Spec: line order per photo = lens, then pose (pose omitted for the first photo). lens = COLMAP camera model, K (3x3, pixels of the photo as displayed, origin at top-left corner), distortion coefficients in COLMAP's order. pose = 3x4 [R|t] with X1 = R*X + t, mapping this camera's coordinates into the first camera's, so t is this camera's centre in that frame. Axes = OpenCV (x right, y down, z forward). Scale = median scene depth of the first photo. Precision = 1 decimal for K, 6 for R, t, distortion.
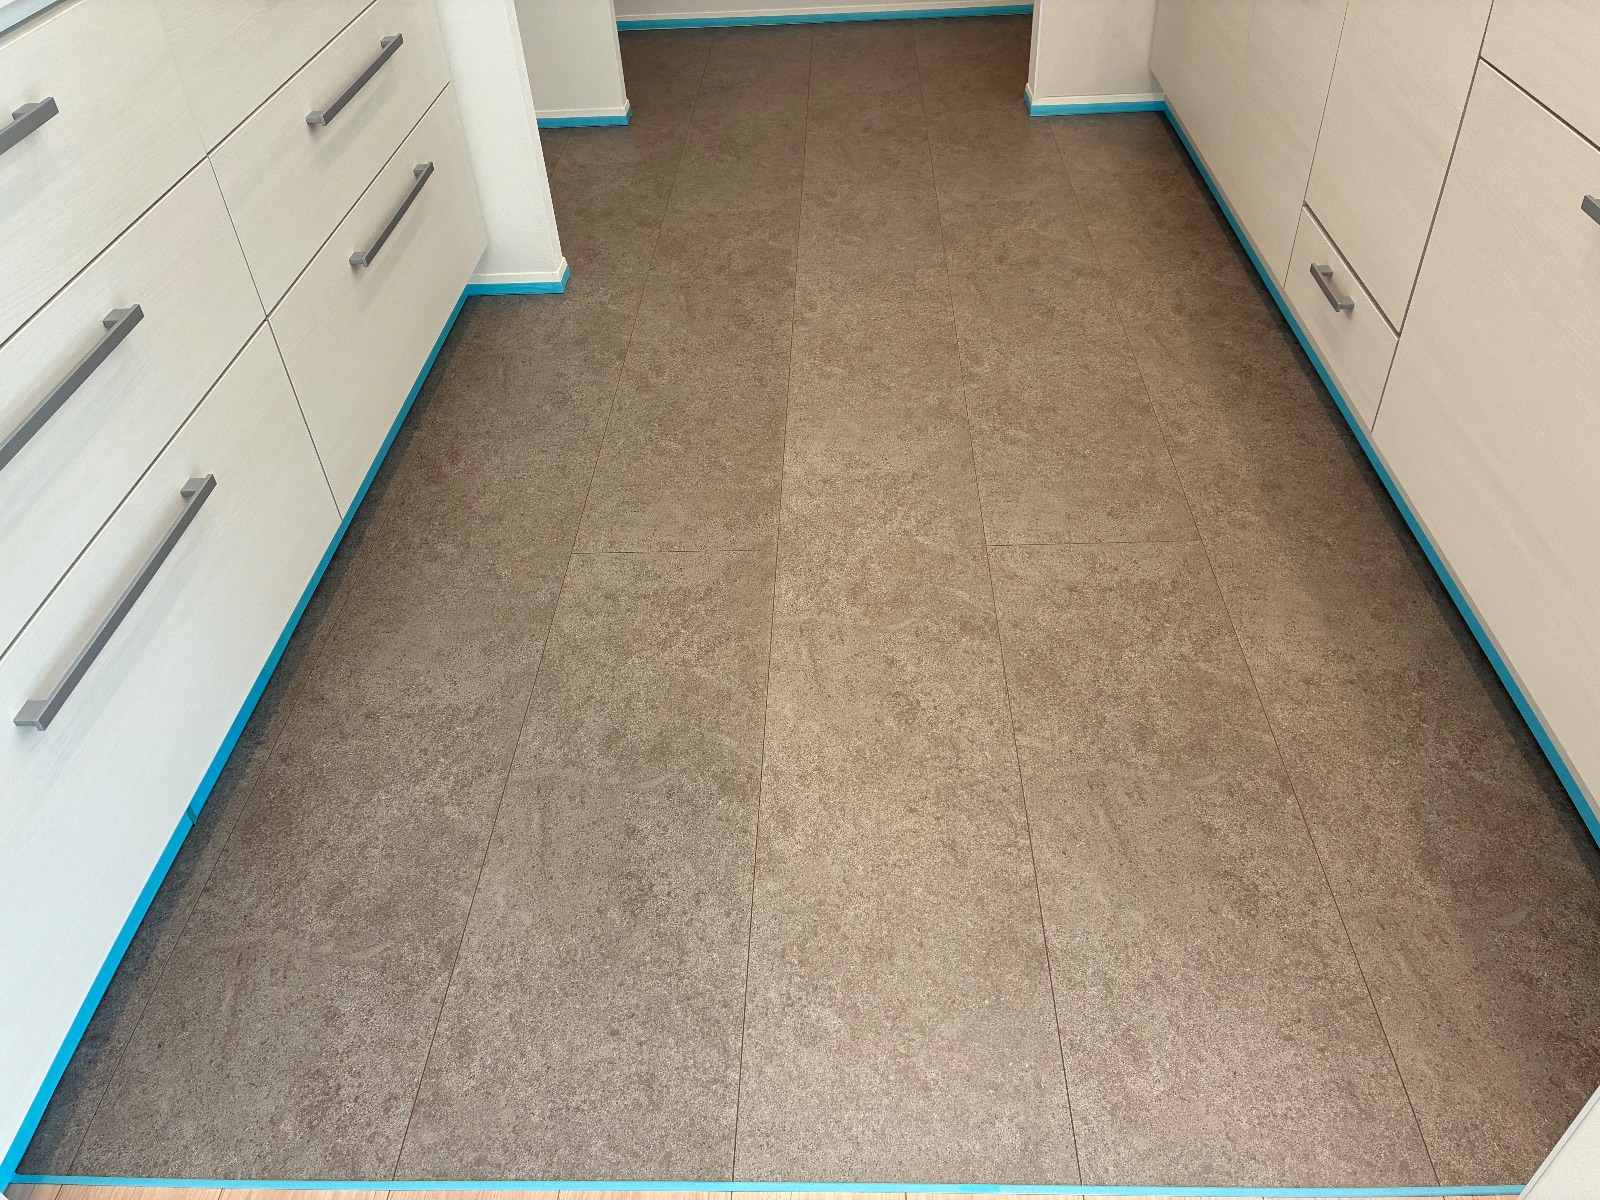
lens RADIAL K [[1203.6, 0, 796.8], [0, 1203.6, 595.1], [0, 0, 1]] dist [0.009073, -0.033723]
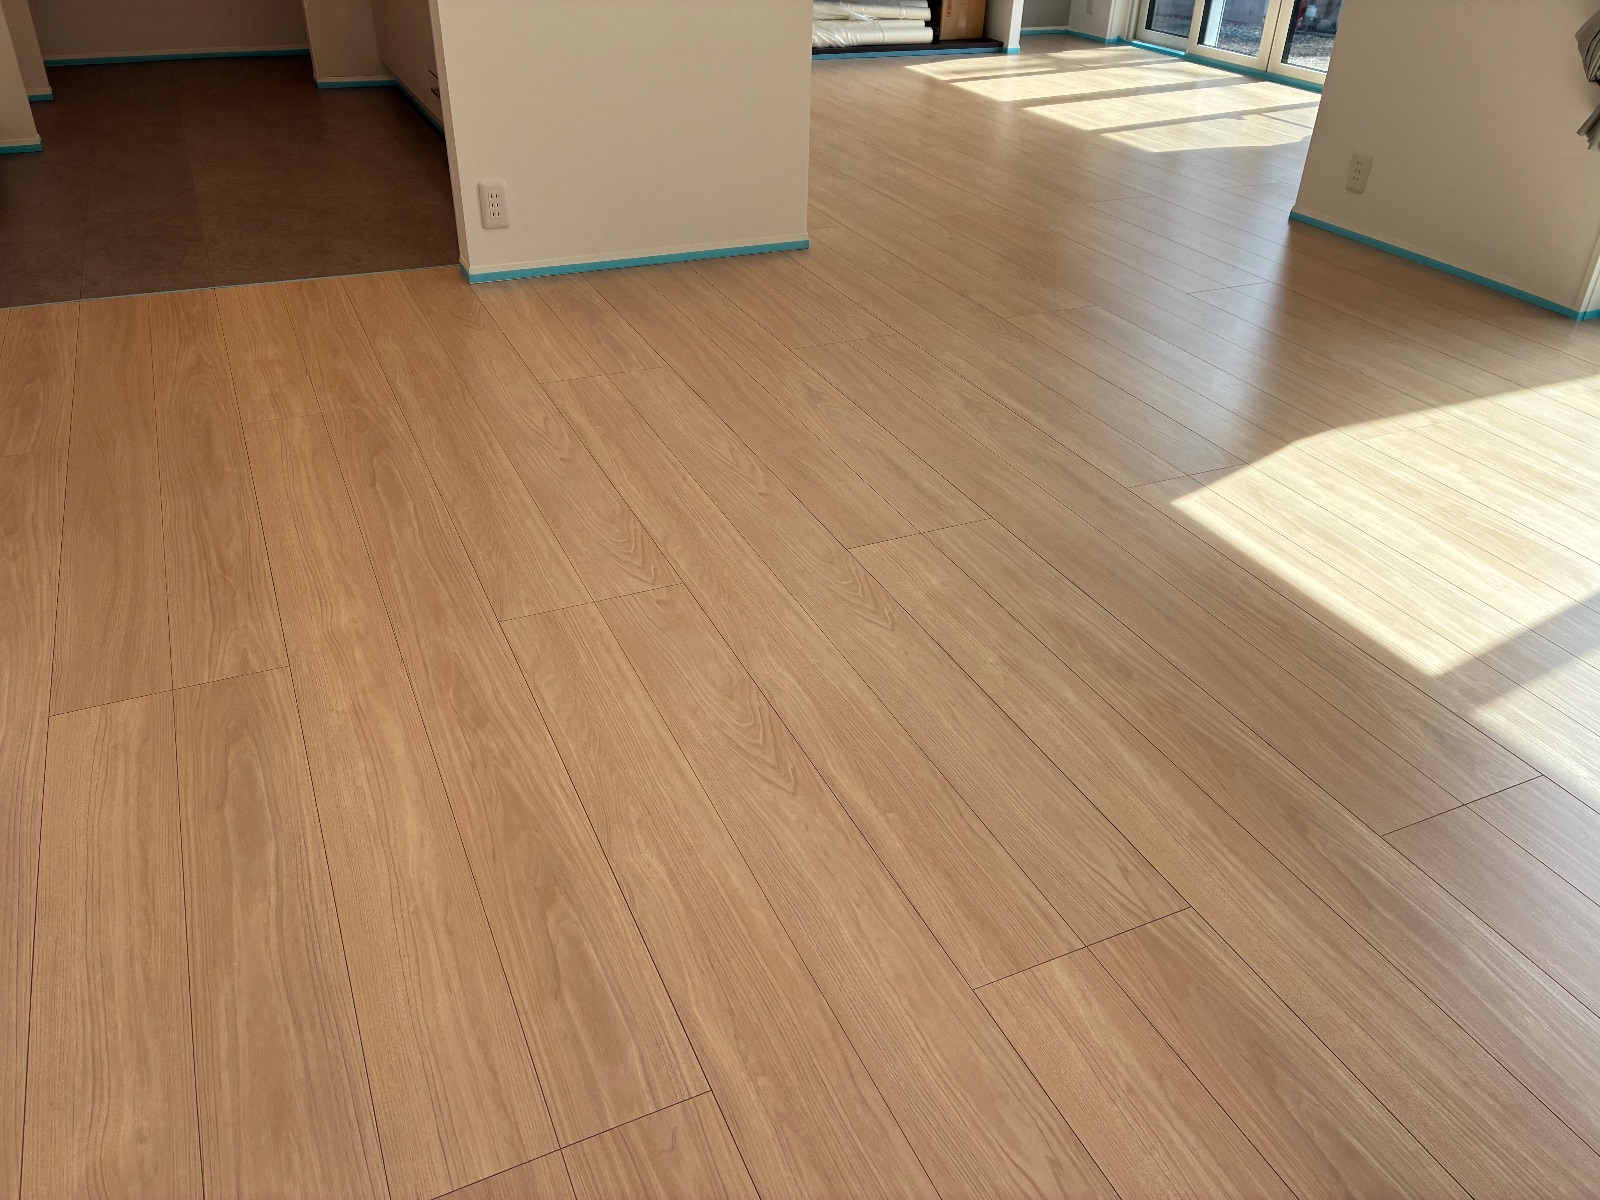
lens RADIAL K [[1203.6, 0, 800.3], [0, 1203.6, 600.0], [0, 0, 1]] dist [0.009073, -0.033723]
pose [[0.886907, -0.178708, 0.425980, -0.125197], [0.234278, 0.968759, -0.081359, 1.324034], [-0.398133, 0.171956, 0.901067, -1.512572]]
